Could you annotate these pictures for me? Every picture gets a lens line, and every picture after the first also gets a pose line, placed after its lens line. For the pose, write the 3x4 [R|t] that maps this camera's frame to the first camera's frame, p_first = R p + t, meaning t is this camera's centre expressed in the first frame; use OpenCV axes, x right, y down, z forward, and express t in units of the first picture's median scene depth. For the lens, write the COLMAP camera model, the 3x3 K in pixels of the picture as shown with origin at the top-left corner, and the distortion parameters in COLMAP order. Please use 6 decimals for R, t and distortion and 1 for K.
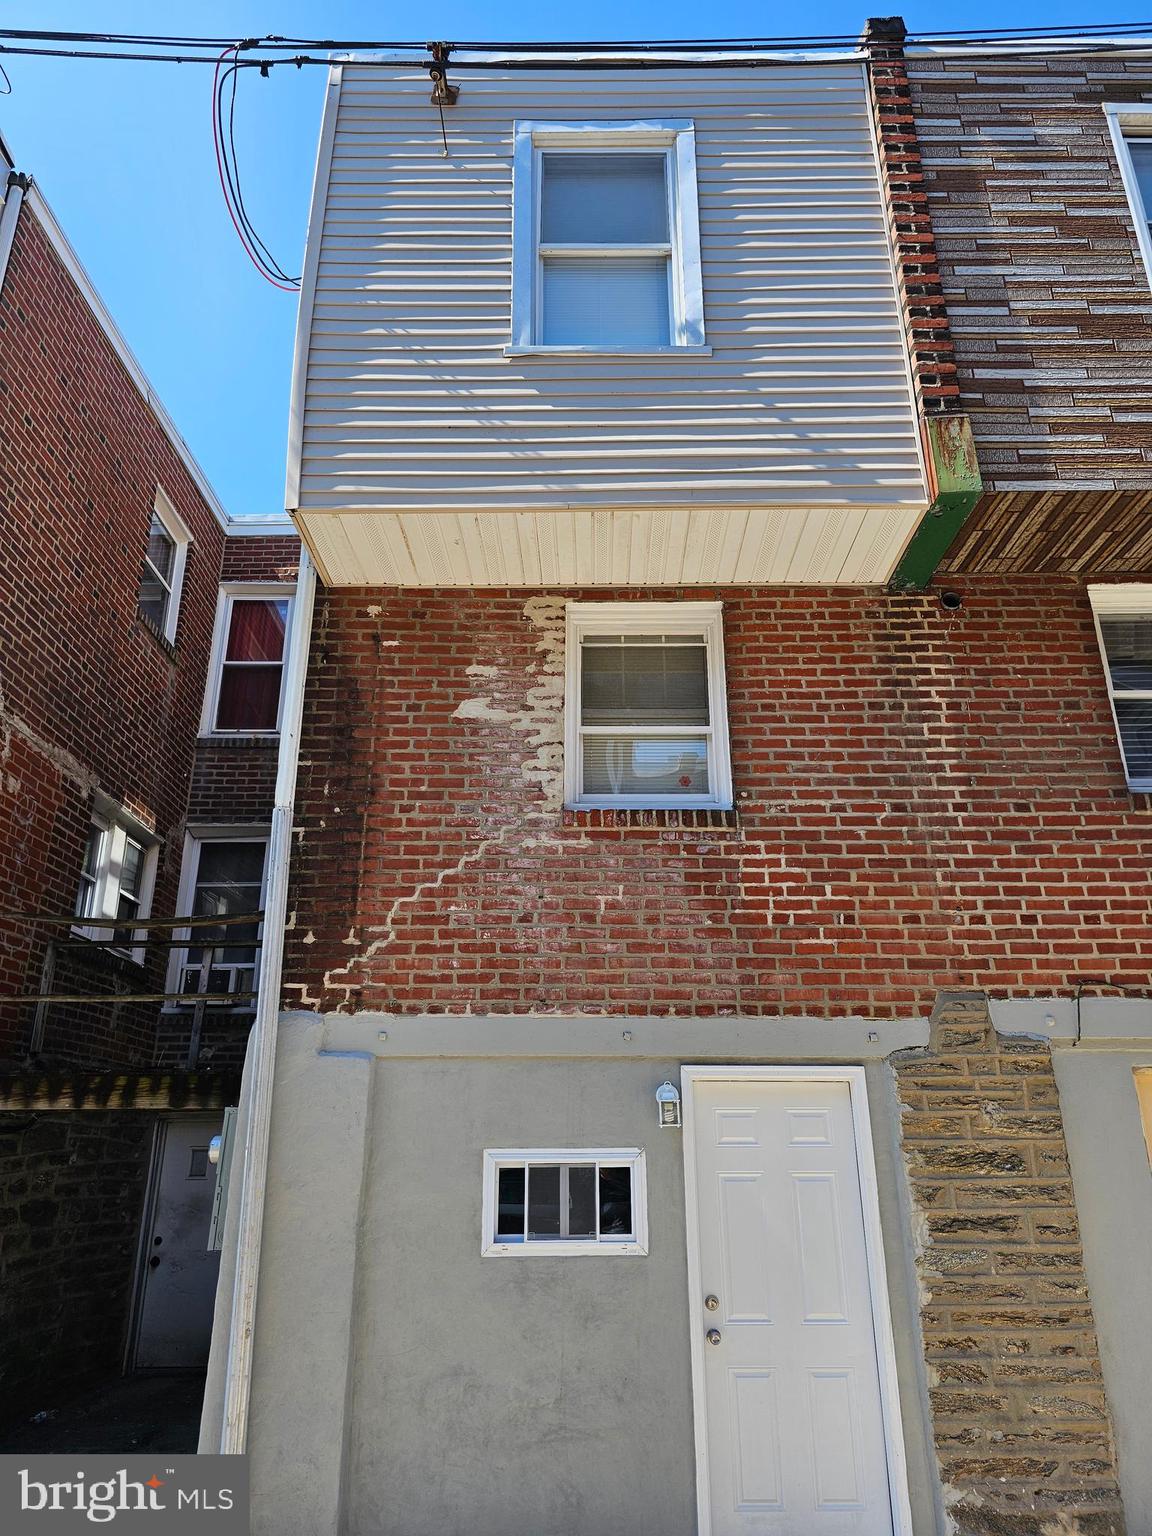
lens RADIAL K [[1039.2, 0, 581.1], [0, 1039.2, 750.1], [0, 0, 1]] dist [0.047321, -0.040238]
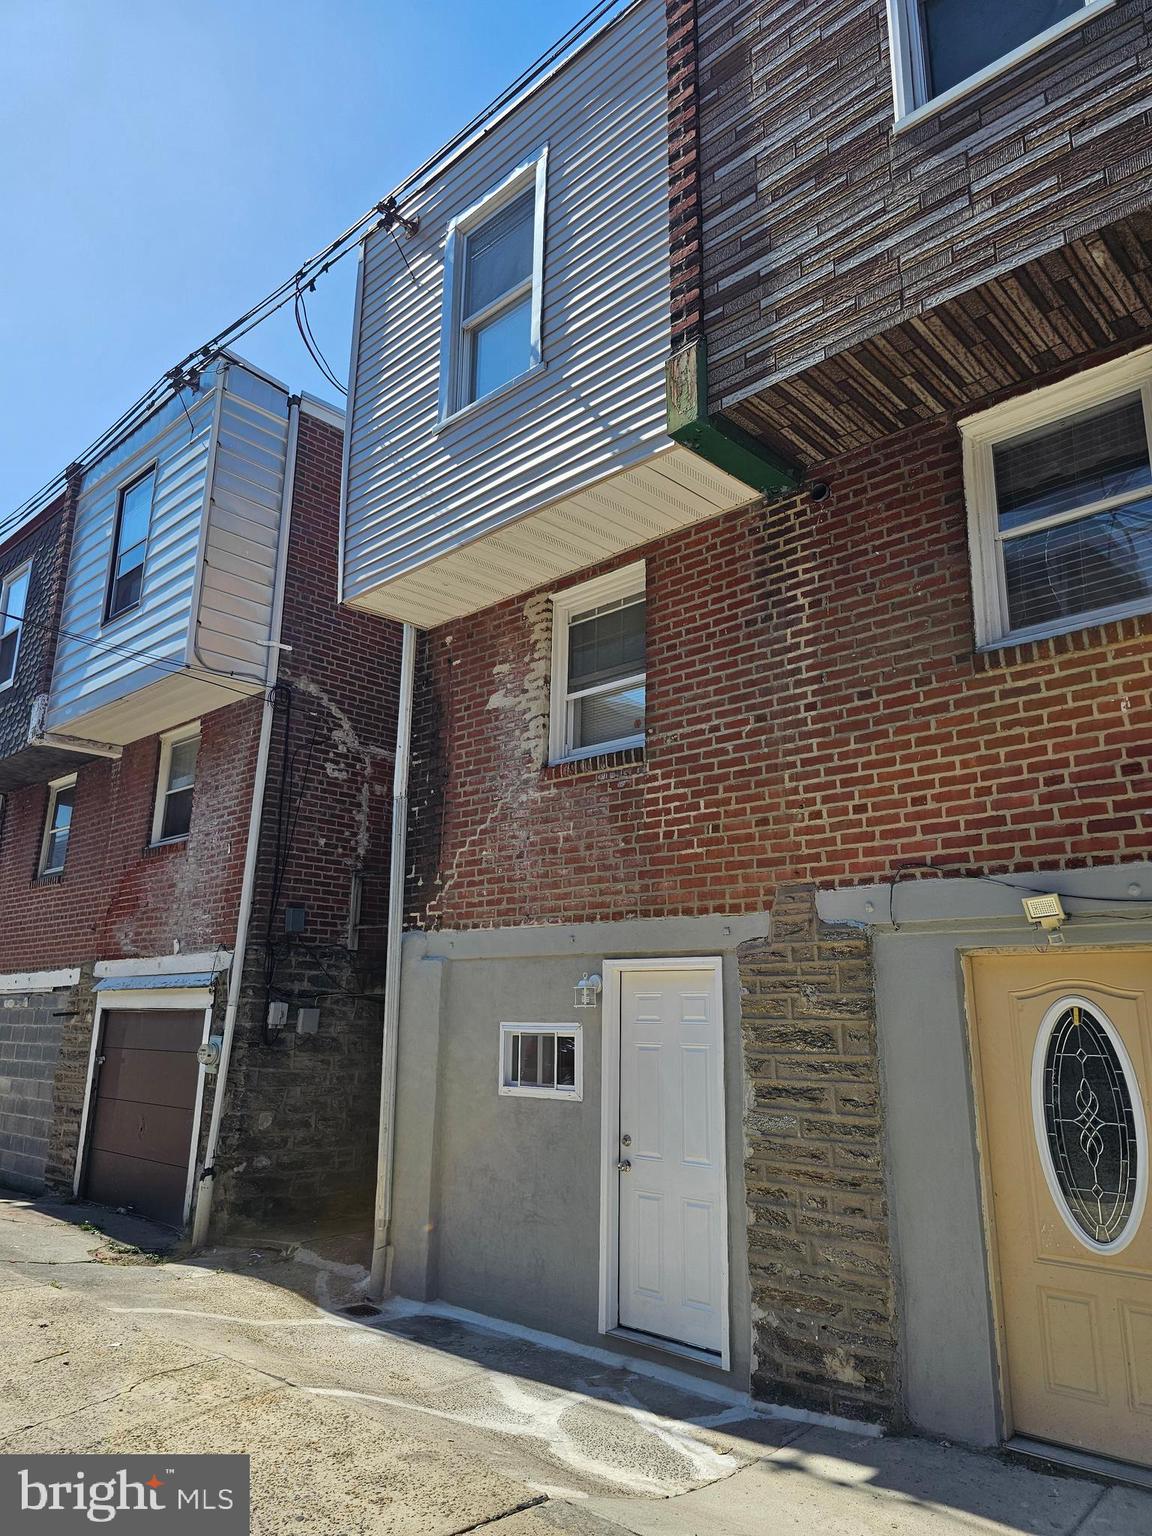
lens RADIAL K [[1032.8, 0, 574.3], [0, 1032.8, 757.4], [0, 0, 1]] dist [0.063926, -0.062844]
pose [[0.718973, -0.157800, -0.676888, 0.913470], [0.230498, 0.972906, 0.018020, 0.032596], [0.655704, -0.168978, 0.735866, 0.096774]]
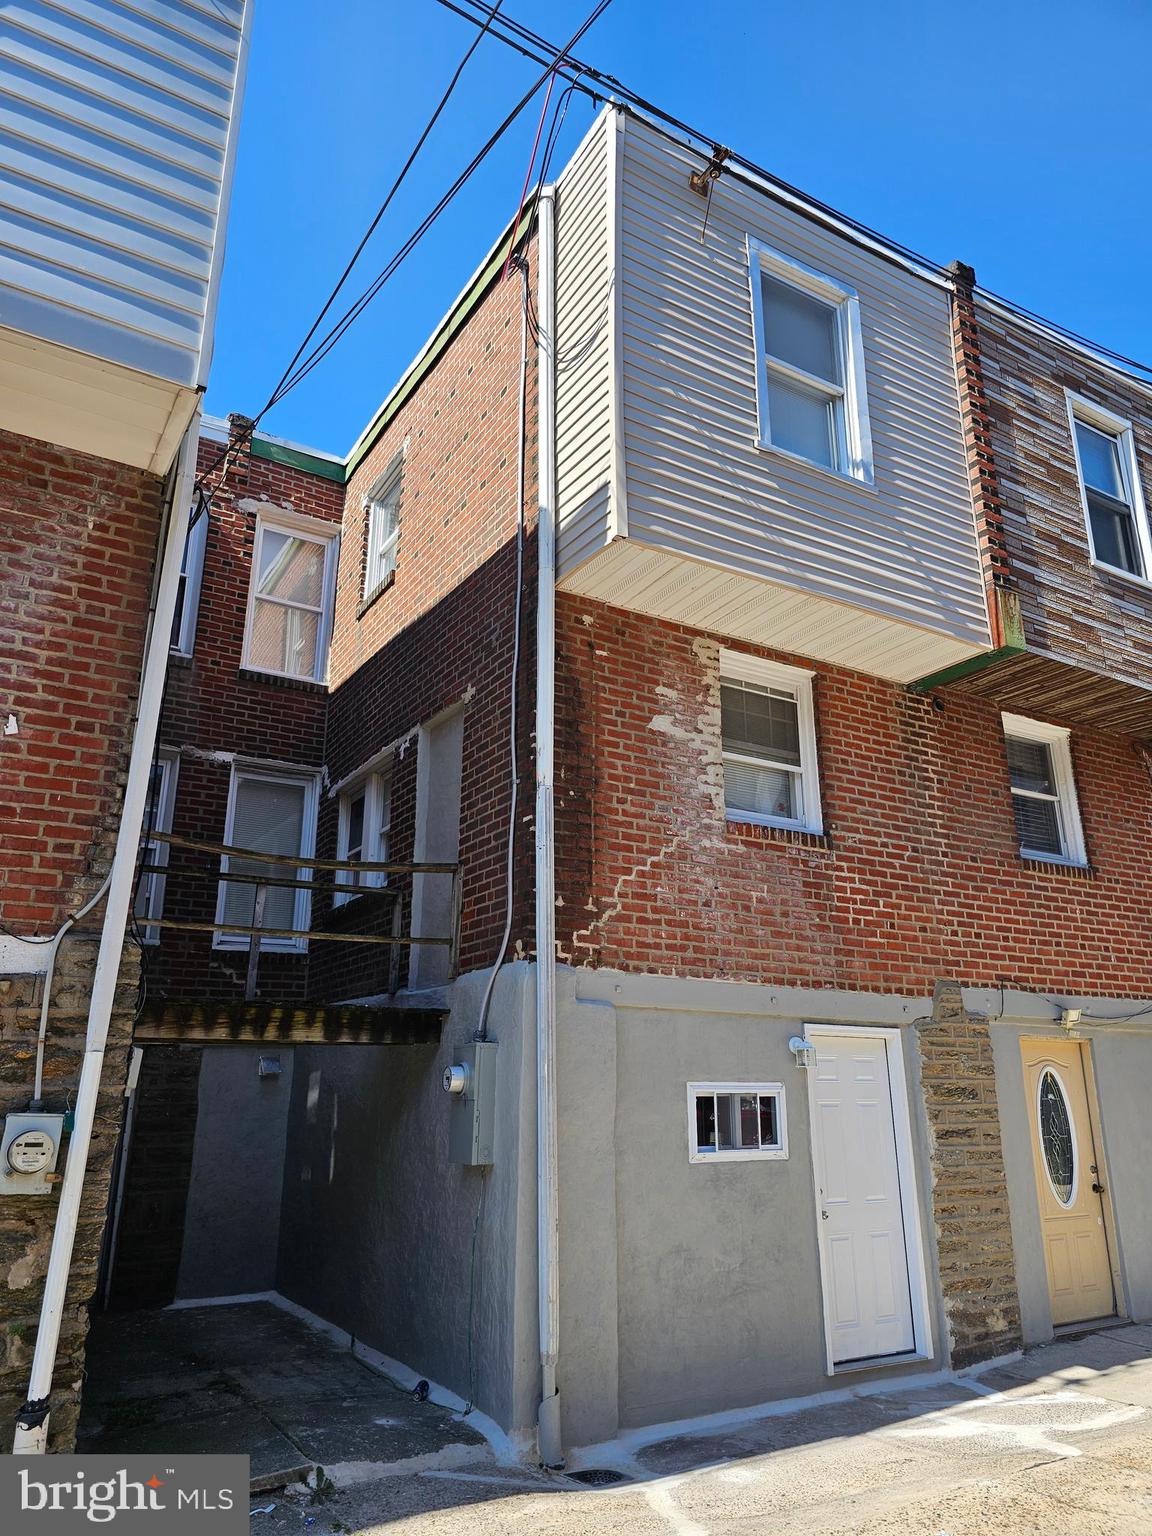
lens RADIAL K [[1040.6, 0, 576.0], [0, 1040.6, 768.0], [0, 0, 1]] dist [0.051310, -0.044799]
pose [[0.857403, 0.156863, 0.490158, -0.835628], [-0.187730, 0.982120, 0.014081, 0.013305], [-0.479185, -0.104090, 0.871520, -0.003003]]
